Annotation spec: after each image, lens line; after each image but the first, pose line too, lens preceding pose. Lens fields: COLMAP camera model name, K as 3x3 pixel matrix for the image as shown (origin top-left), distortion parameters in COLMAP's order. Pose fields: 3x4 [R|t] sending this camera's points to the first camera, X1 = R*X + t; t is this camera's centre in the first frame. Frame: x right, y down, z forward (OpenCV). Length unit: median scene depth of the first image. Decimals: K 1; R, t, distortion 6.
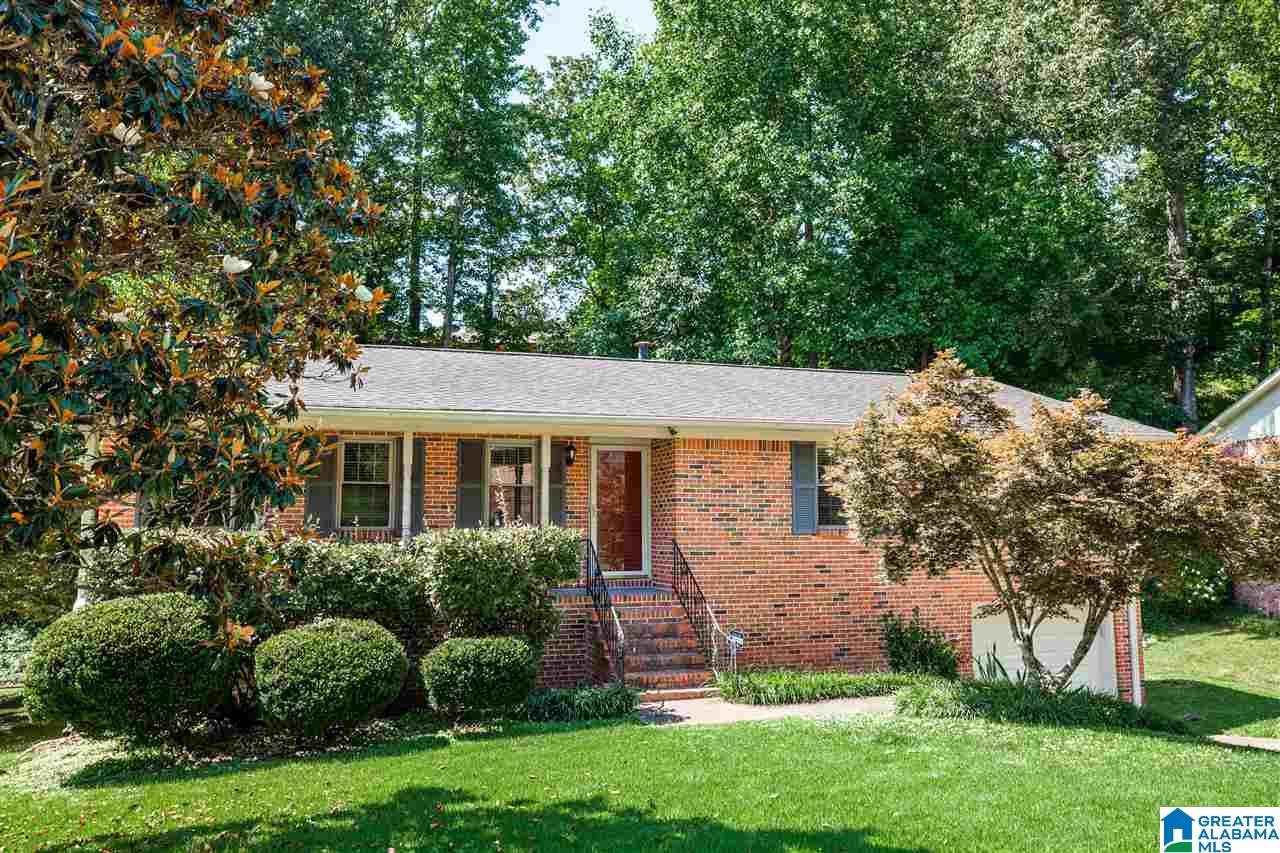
lens RADIAL K [[975.8, 0, 635.0], [0, 975.8, 423.1], [0, 0, 1]] dist [0.005823, 0.006651]
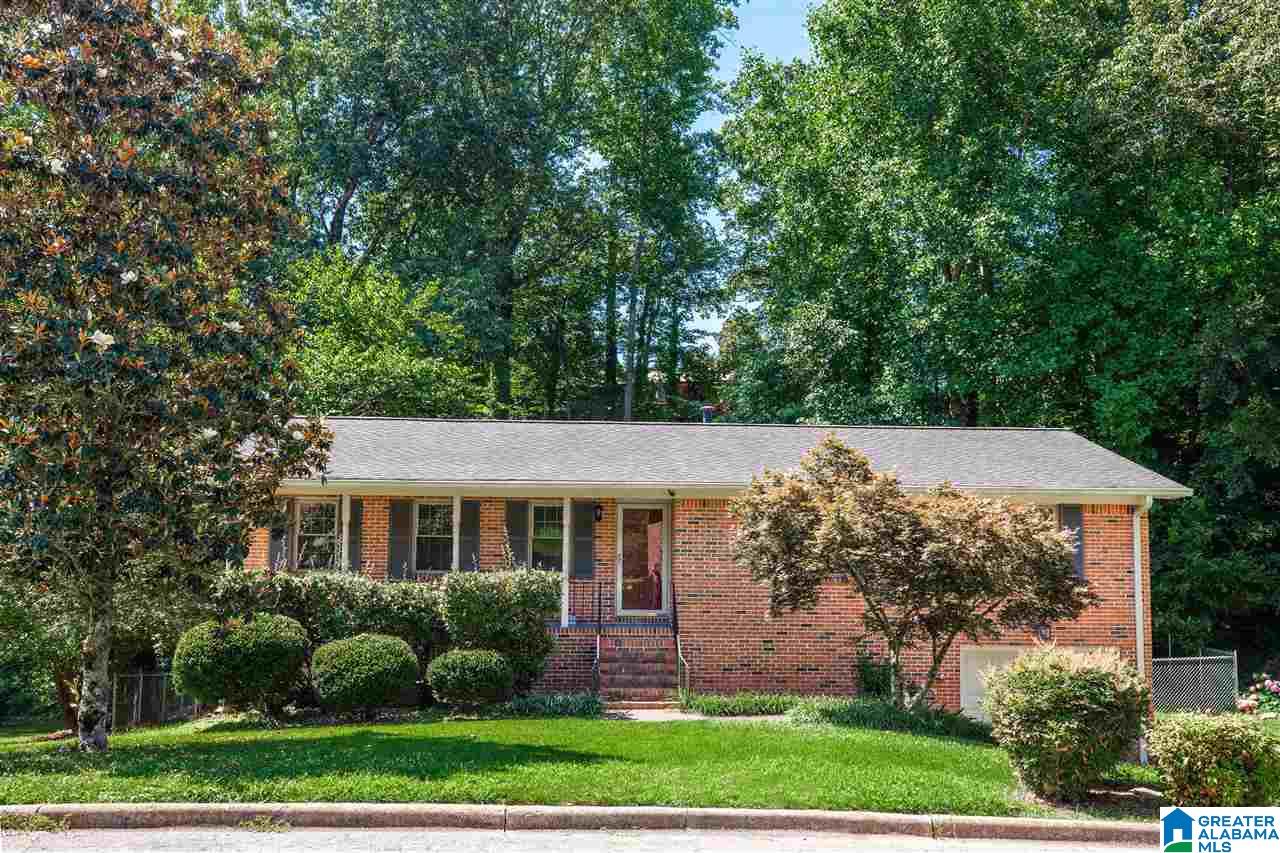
lens RADIAL K [[1129.2, 0, 632.1], [0, 1129.2, 483.6], [0, 0, 1]] dist [0.058333, 0.001463]
pose [[0.964721, -0.011524, -0.263021, 0.399318], [0.017623, 0.999627, 0.020843, -0.037236], [0.262683, -0.024743, 0.964565, -0.391078]]
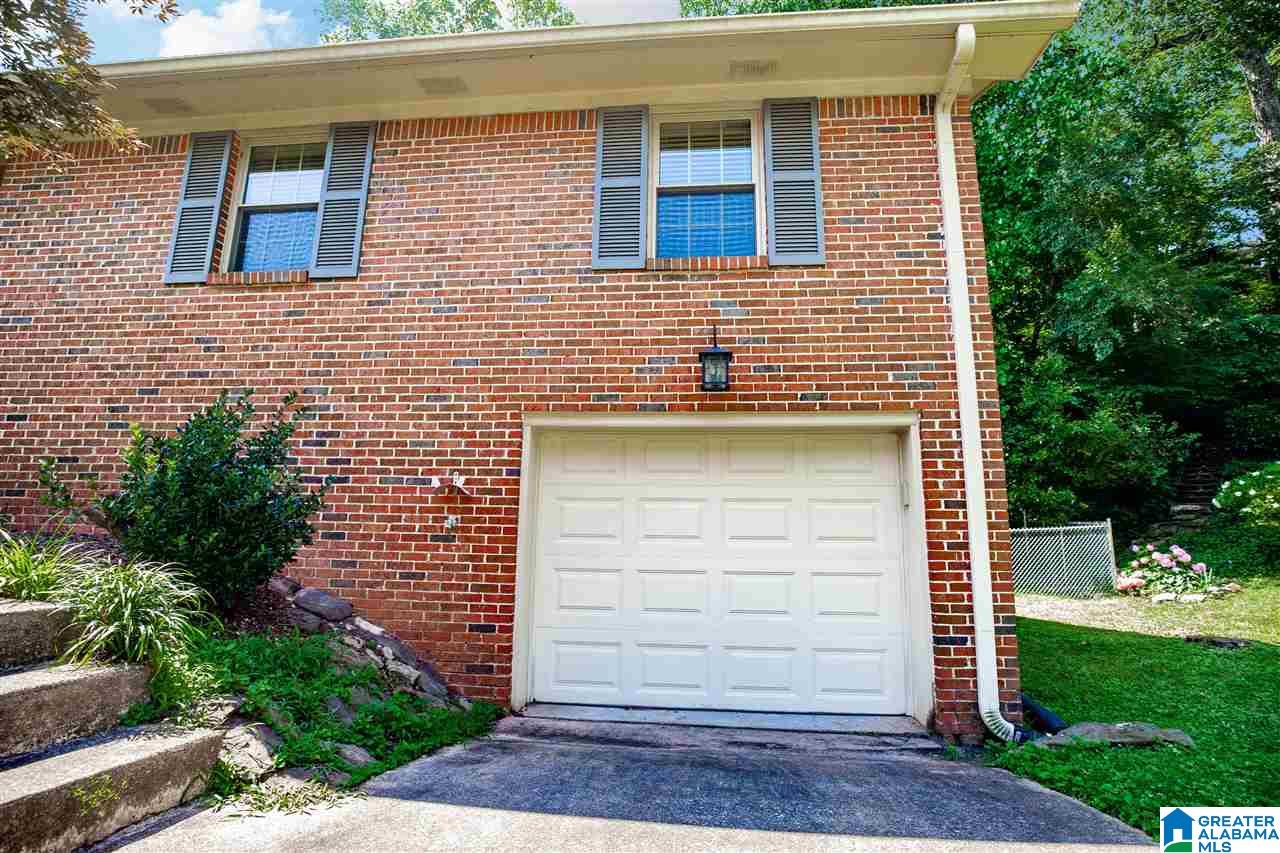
lens RADIAL K [[585.9, 0, 640.0], [0, 585.9, 426.5], [0, 0, 1]] dist [-0.044270, 0.013311]
pose [[0.918650, -0.050268, -0.391860, 0.615657], [0.025406, 0.997336, -0.068377, 0.257813], [0.394254, 0.052859, 0.917480, 0.940950]]
